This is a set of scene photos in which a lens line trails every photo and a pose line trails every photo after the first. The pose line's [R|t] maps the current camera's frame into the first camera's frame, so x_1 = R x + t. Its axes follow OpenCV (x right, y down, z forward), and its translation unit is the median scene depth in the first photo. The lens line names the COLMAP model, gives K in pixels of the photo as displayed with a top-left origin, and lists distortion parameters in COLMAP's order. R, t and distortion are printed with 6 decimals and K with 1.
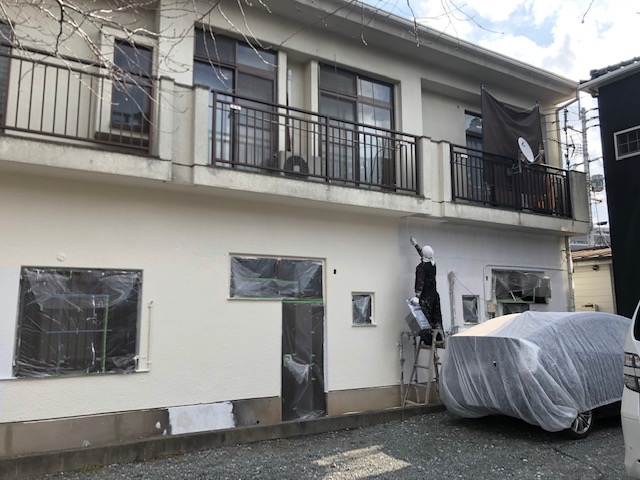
lens RADIAL K [[534.0, 0, 320.0], [0, 534.0, 240.0], [0, 0, 1]] dist [0.006277, -0.001538]
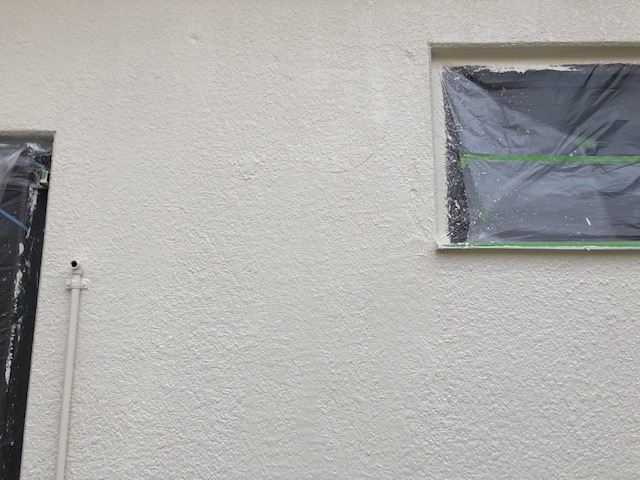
lens RADIAL K [[534.0, 0, 320.0], [0, 534.0, 240.0], [0, 0, 1]] dist [0.006277, -0.001538]
pose [[0.842540, -0.095248, -0.530146, -0.092989], [0.073372, 0.995362, -0.062222, 0.109190], [0.533613, 0.013526, 0.845620, 0.745052]]
